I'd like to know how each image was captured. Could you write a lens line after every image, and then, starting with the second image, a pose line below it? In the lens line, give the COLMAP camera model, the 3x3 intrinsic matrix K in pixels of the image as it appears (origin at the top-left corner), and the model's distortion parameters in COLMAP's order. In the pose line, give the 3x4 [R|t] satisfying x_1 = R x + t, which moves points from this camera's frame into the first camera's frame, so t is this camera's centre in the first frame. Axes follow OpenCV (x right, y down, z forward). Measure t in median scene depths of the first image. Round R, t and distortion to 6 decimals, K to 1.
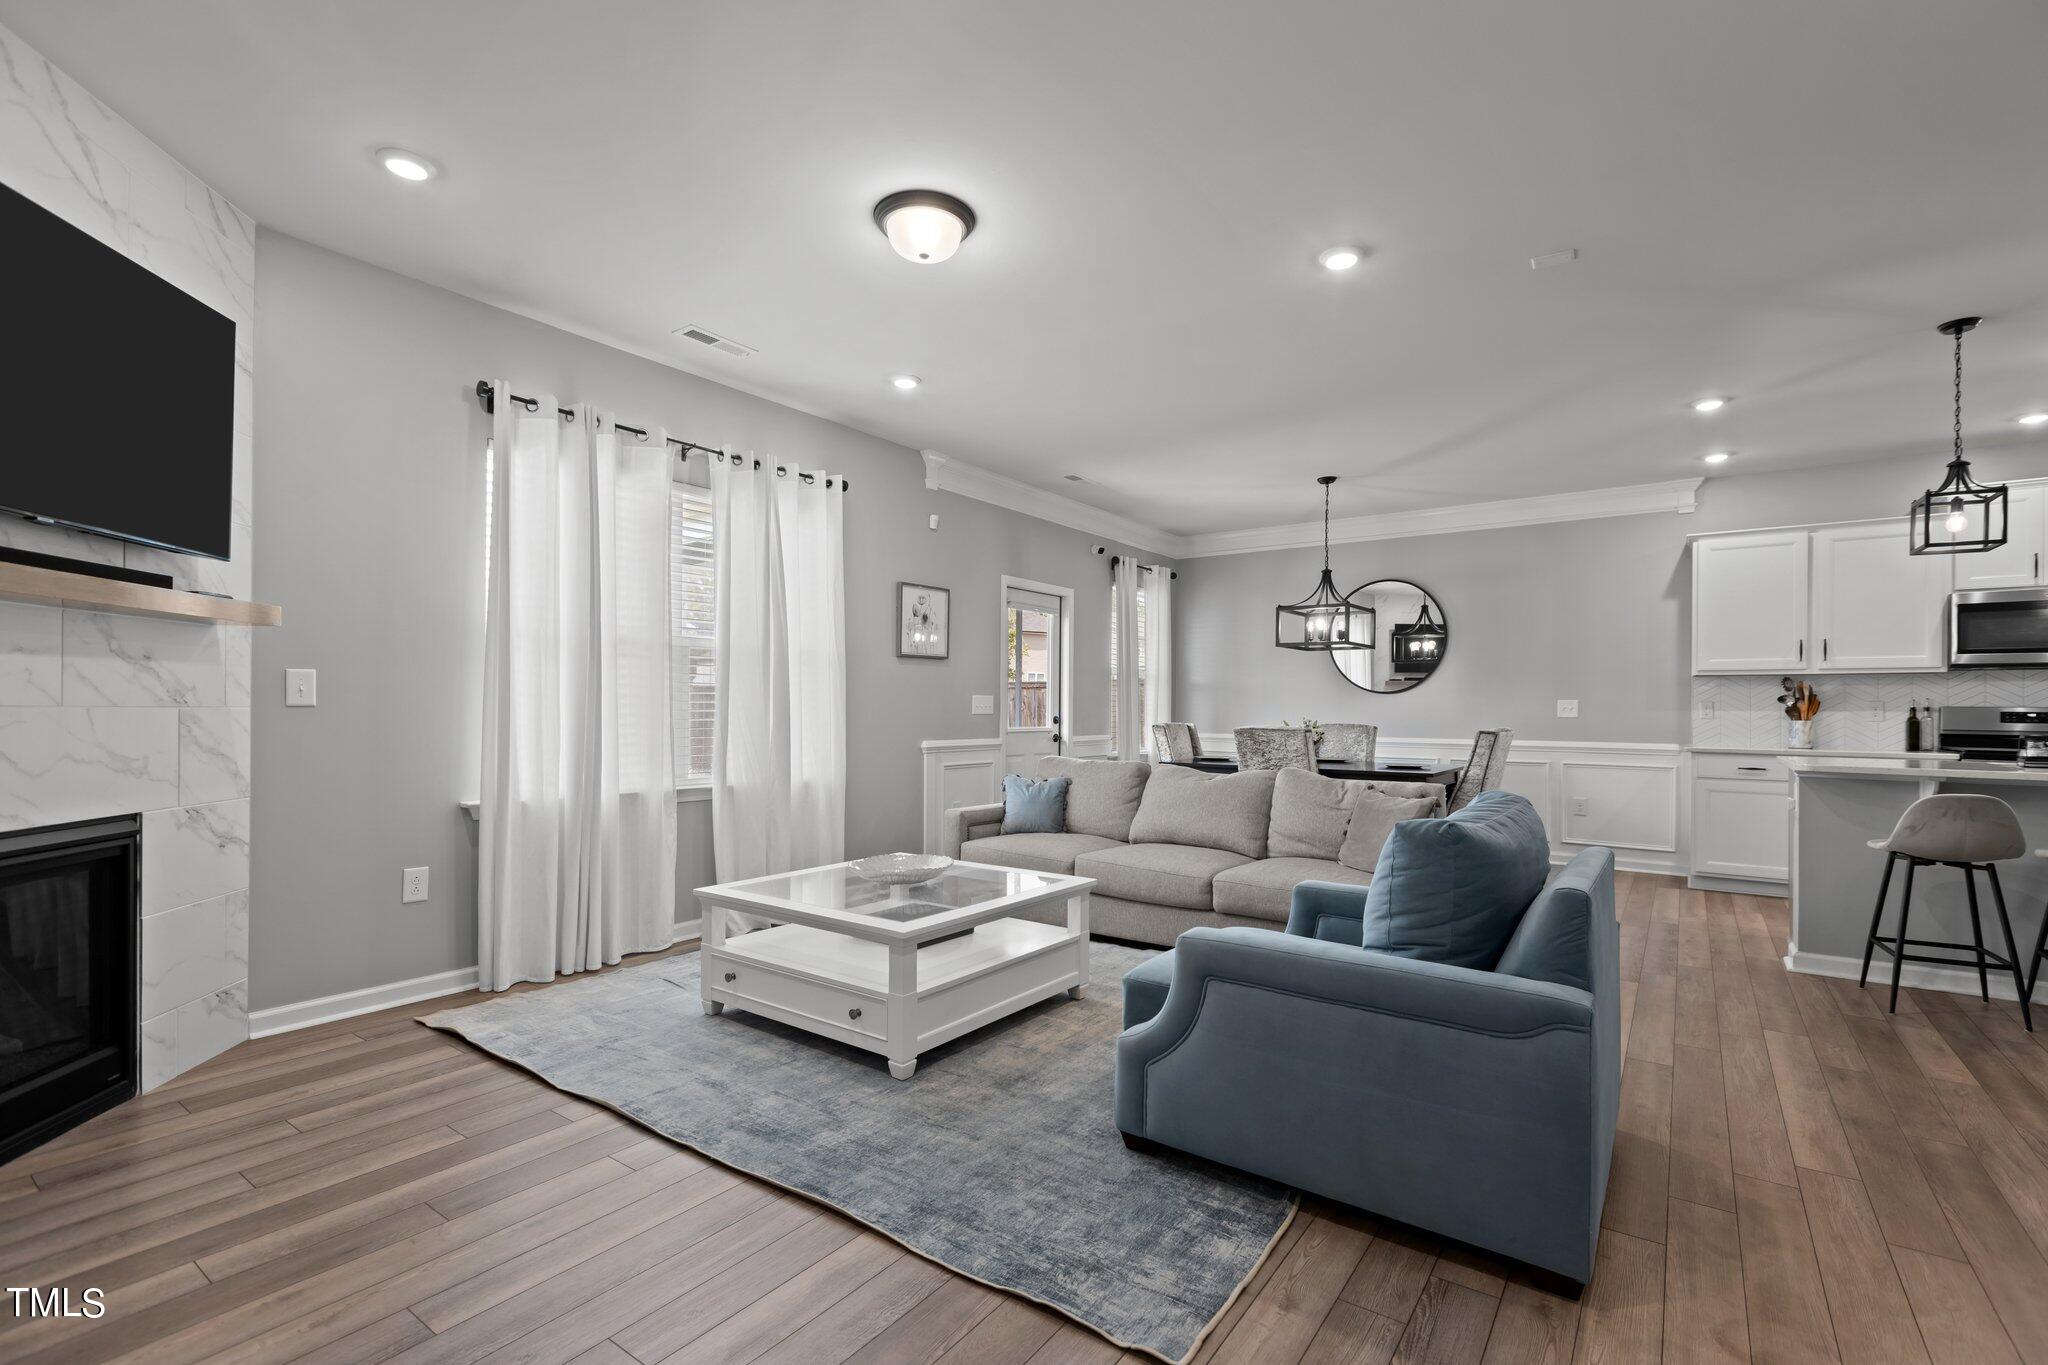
lens RADIAL K [[907.0, 0, 1022.1], [0, 907.0, 707.2], [0, 0, 1]] dist [0.045795, -0.000040]
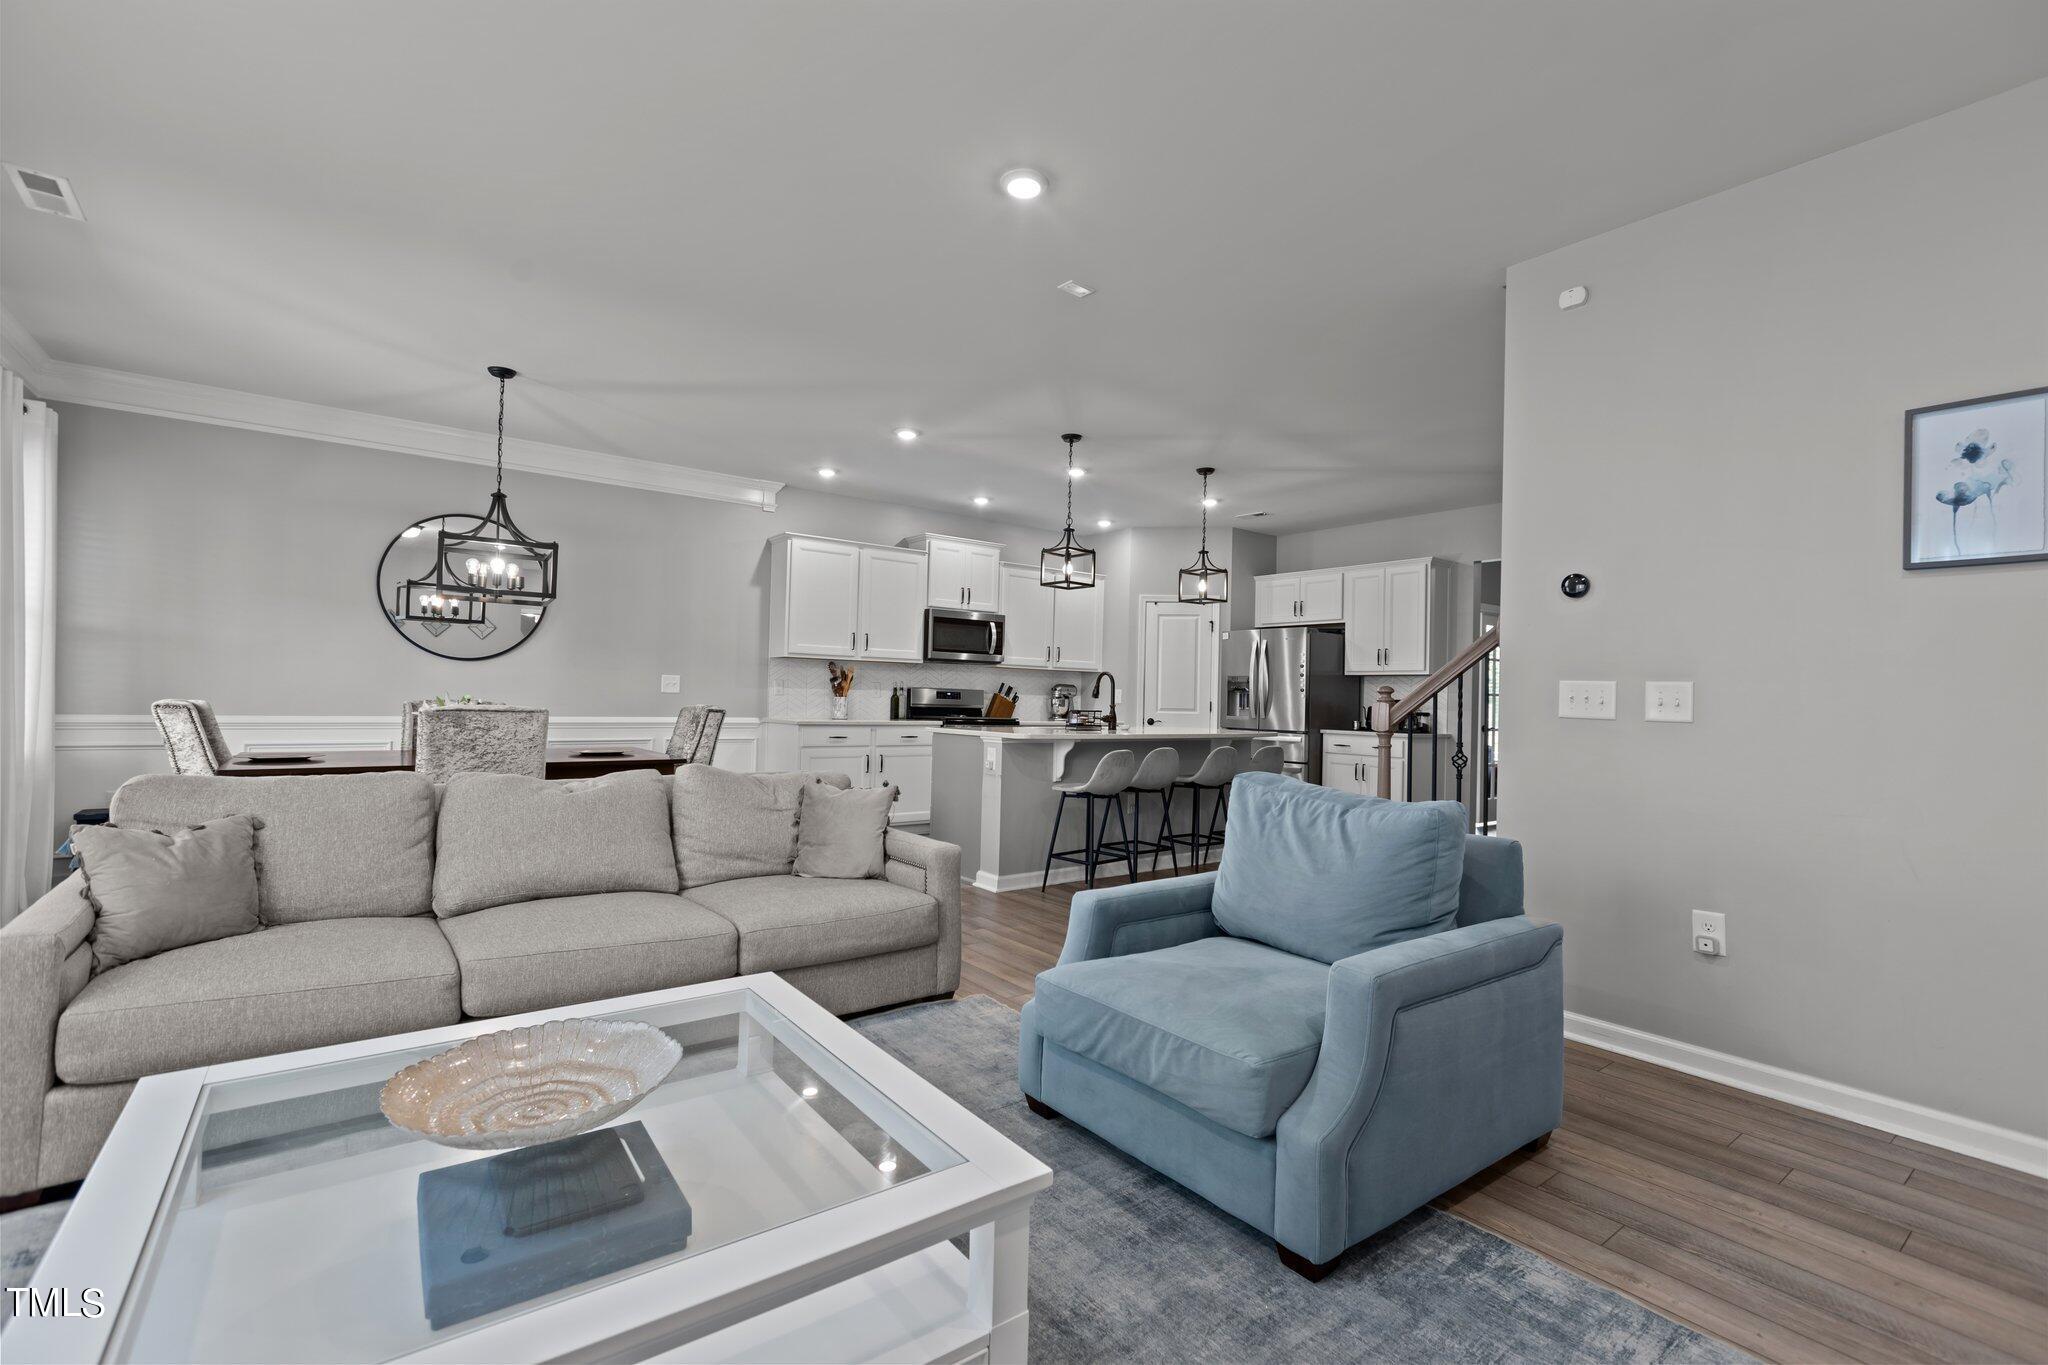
lens RADIAL K [[919.8, 0, 1024.0], [0, 919.8, 682.5], [0, 0, 1]] dist [-0.003268, -0.000550]
pose [[0.301728, 0.014328, 0.953286, -0.292414], [-0.019843, 0.999765, -0.008746, 0.001152], [-0.953188, -0.016277, 0.301941, 0.435362]]
